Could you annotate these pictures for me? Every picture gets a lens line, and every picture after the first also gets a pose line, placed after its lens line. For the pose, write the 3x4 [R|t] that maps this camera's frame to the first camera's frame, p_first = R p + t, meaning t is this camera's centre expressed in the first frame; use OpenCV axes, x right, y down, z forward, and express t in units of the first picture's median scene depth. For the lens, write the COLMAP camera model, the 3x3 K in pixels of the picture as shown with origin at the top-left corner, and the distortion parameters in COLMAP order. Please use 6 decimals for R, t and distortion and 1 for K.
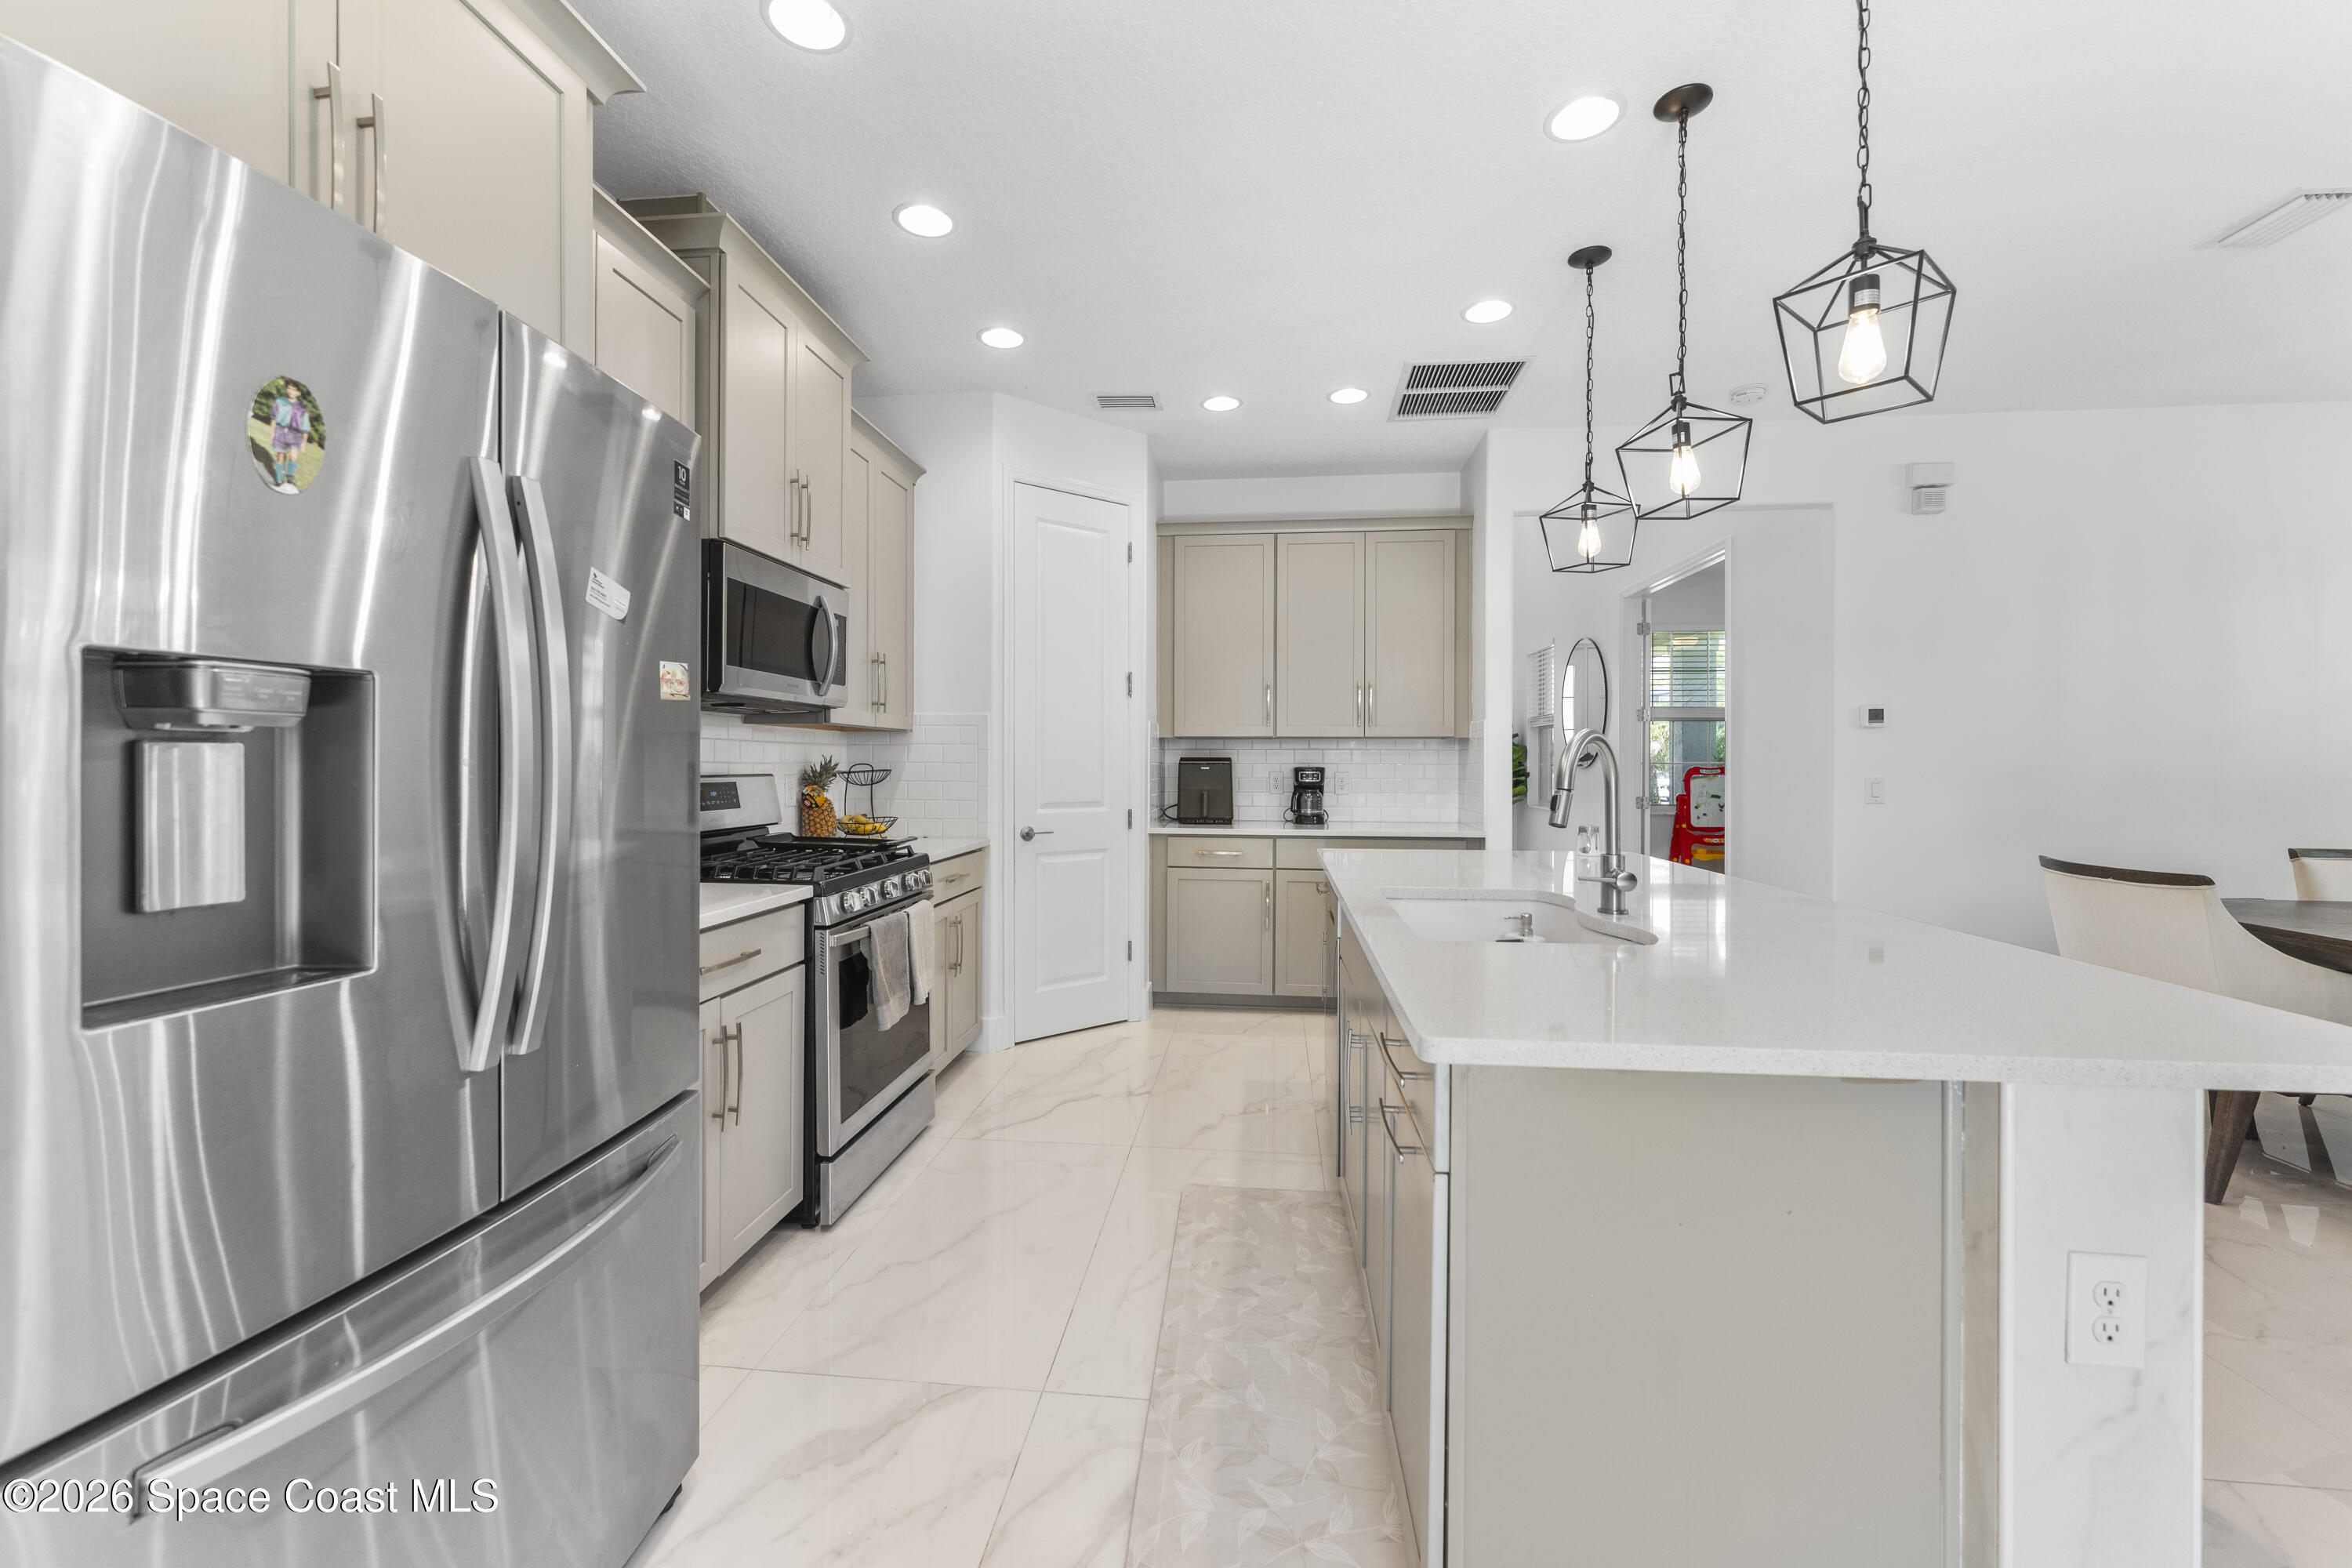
lens RADIAL K [[948.8, 0, 1153.8], [0, 948.8, 770.1], [0, 0, 1]] dist [-0.002632, -0.000377]
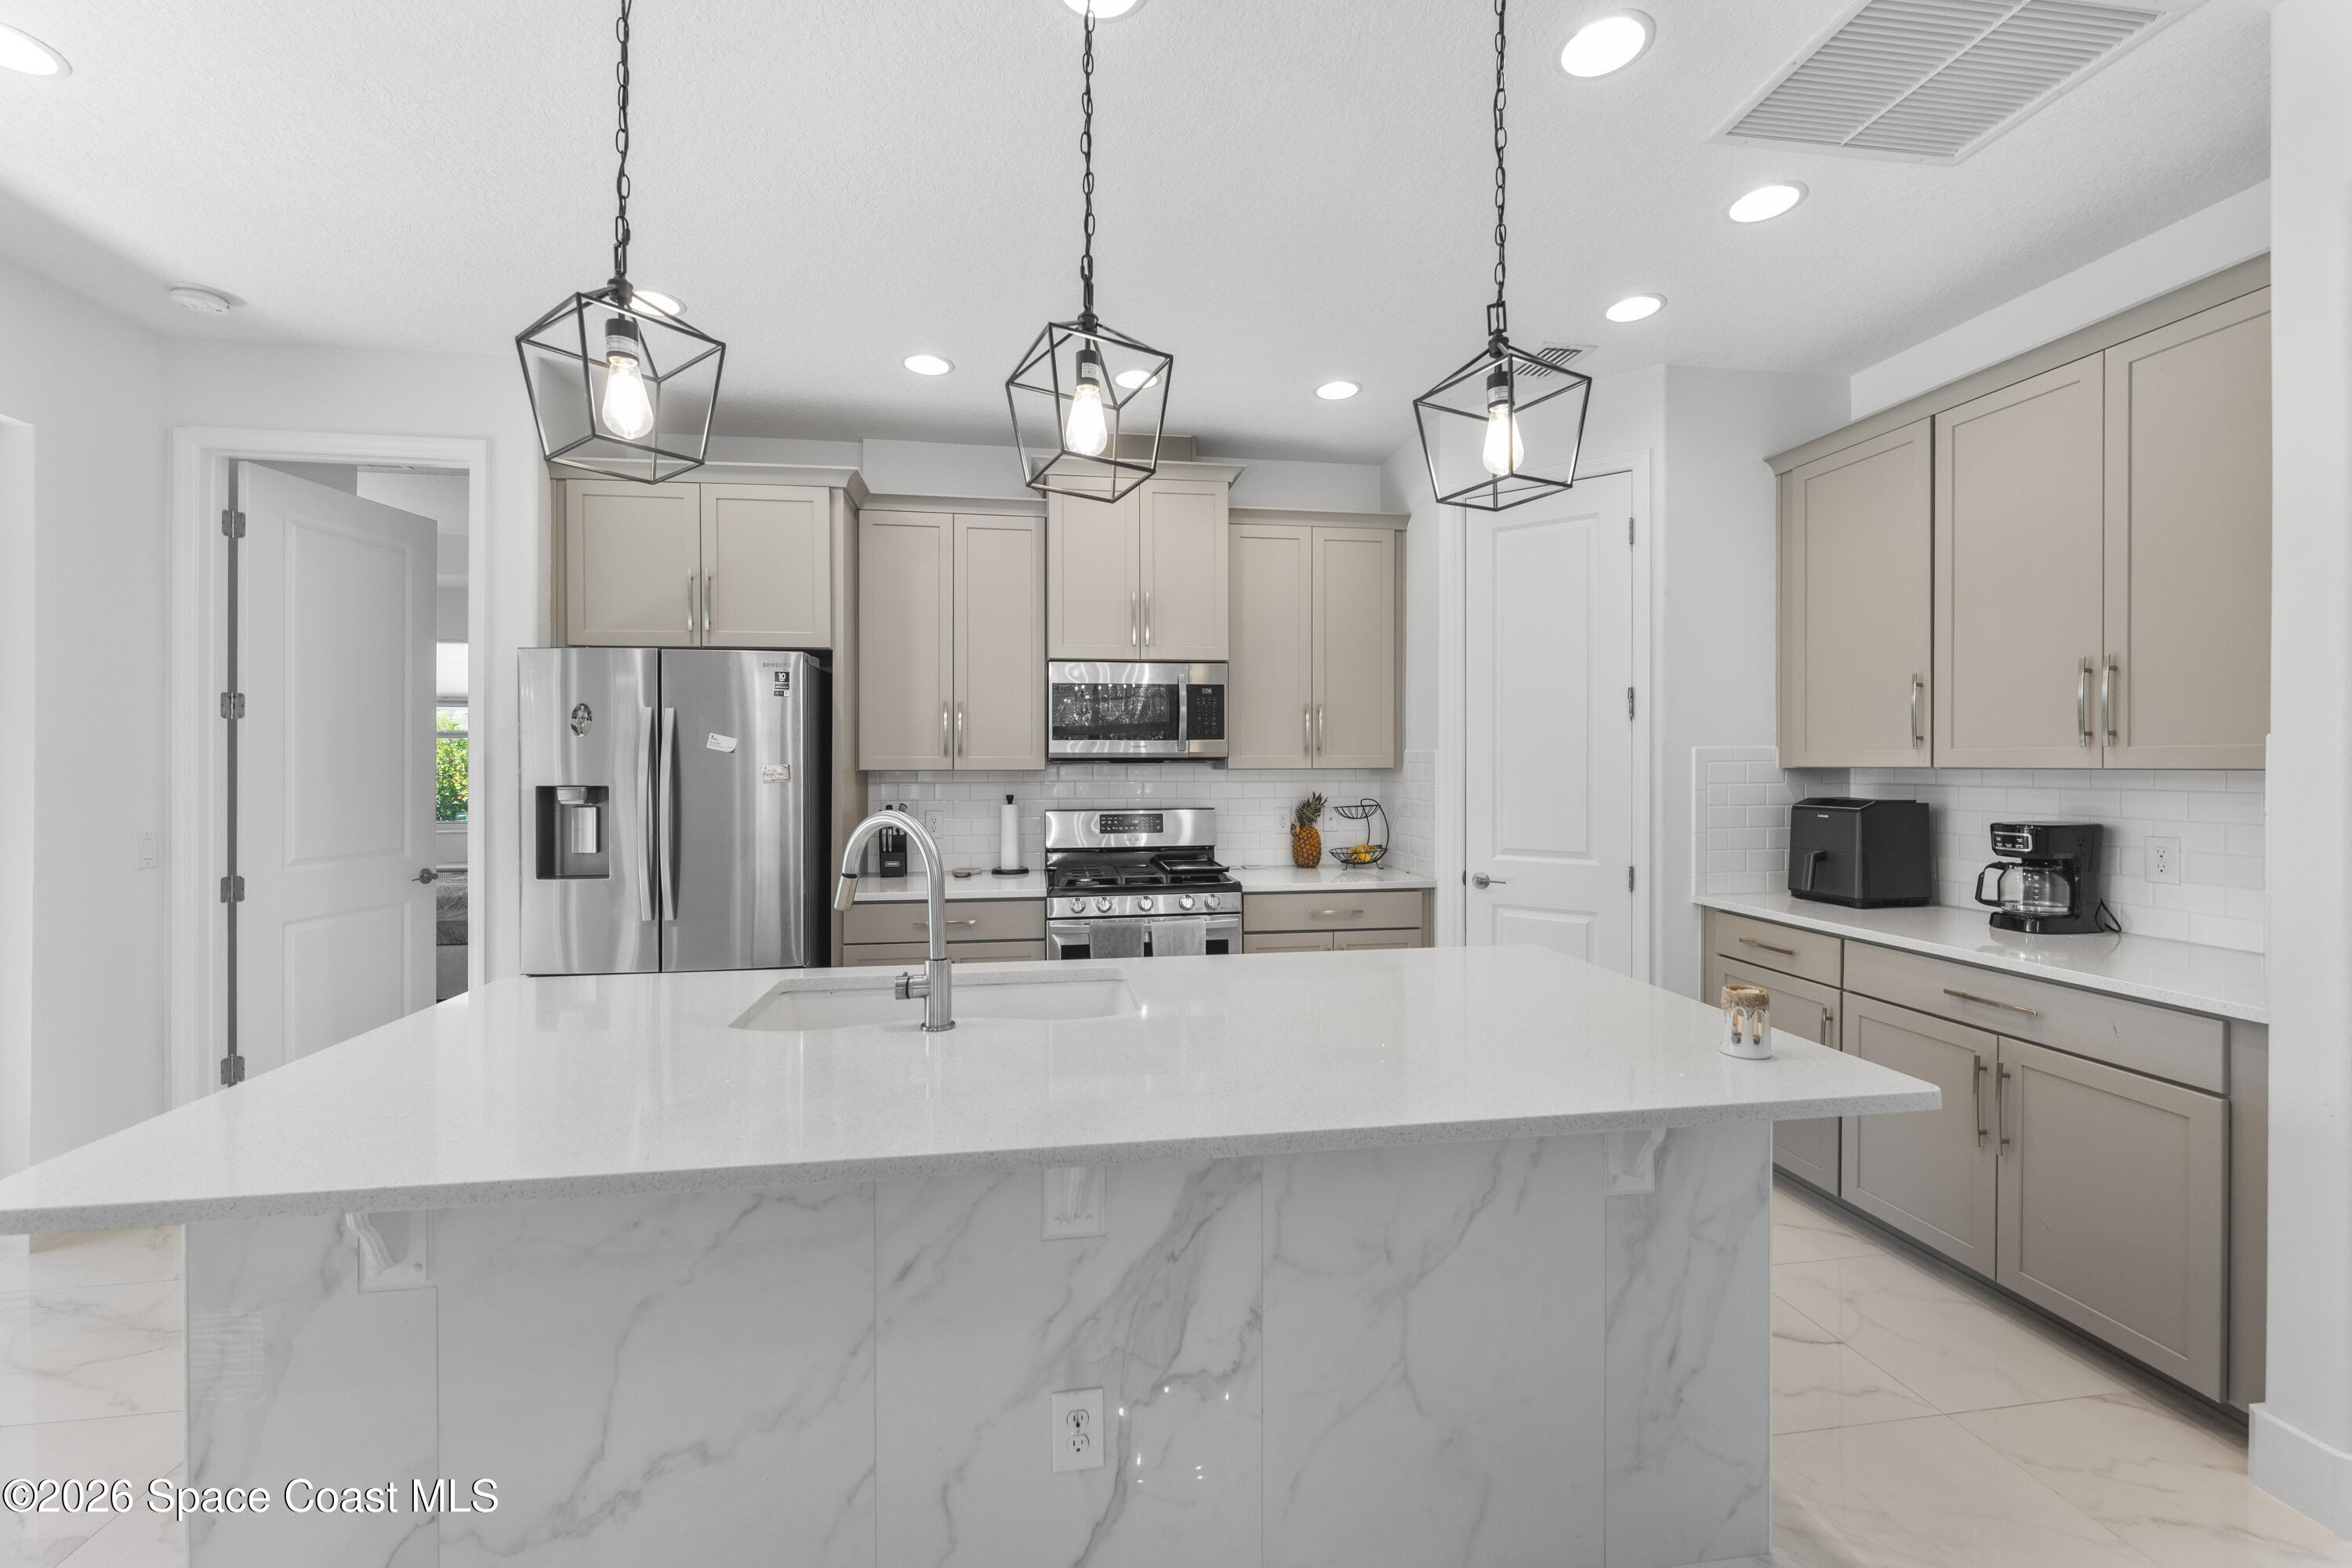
lens RADIAL K [[948.8, 0, 1175.2], [0, 948.8, 761.7], [0, 0, 1]] dist [-0.002632, -0.000377]
pose [[0.265284, -0.007416, -0.964142, 0.663547], [-0.002436, 0.999962, -0.008362, -0.038427], [0.964167, 0.004567, 0.265256, 0.476651]]
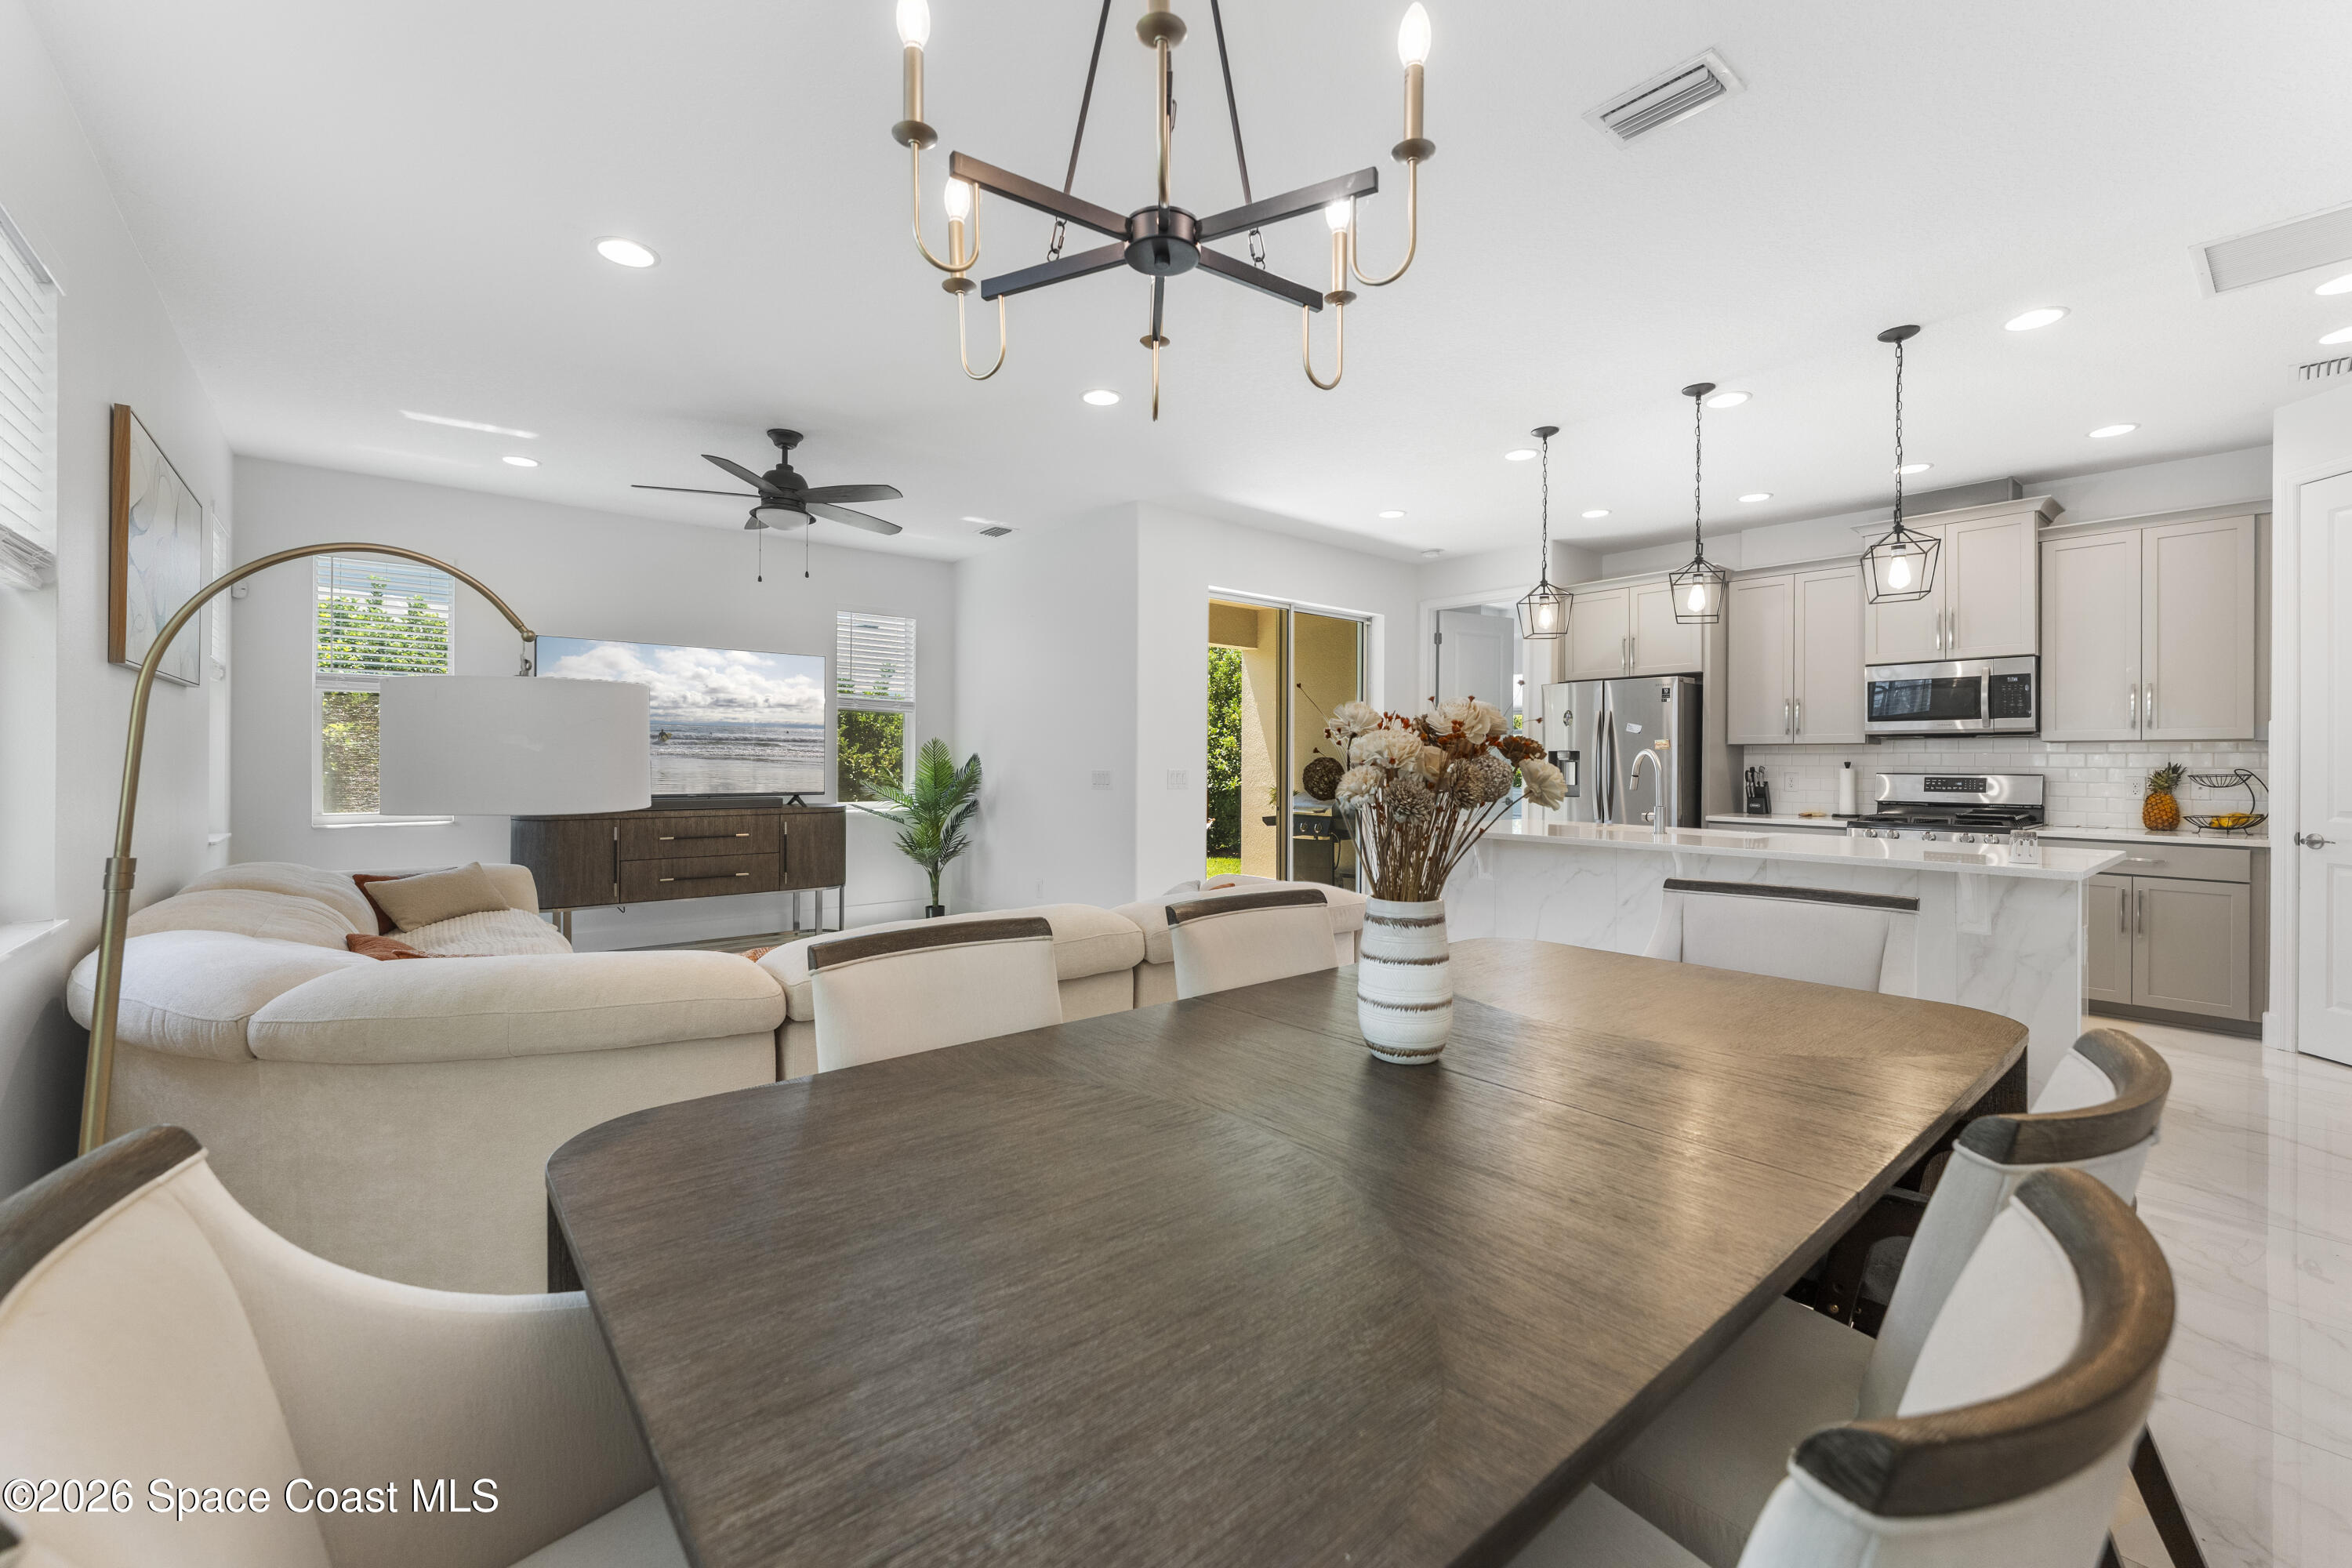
lens RADIAL K [[948.8, 0, 1174.3], [0, 948.8, 756.3], [0, 0, 1]] dist [-0.002632, -0.000377]
pose [[-0.687436, -0.011123, -0.726160, 1.370332], [-0.013205, 0.999909, -0.002816, -0.001956], [0.726125, 0.007653, -0.687520, 0.818156]]
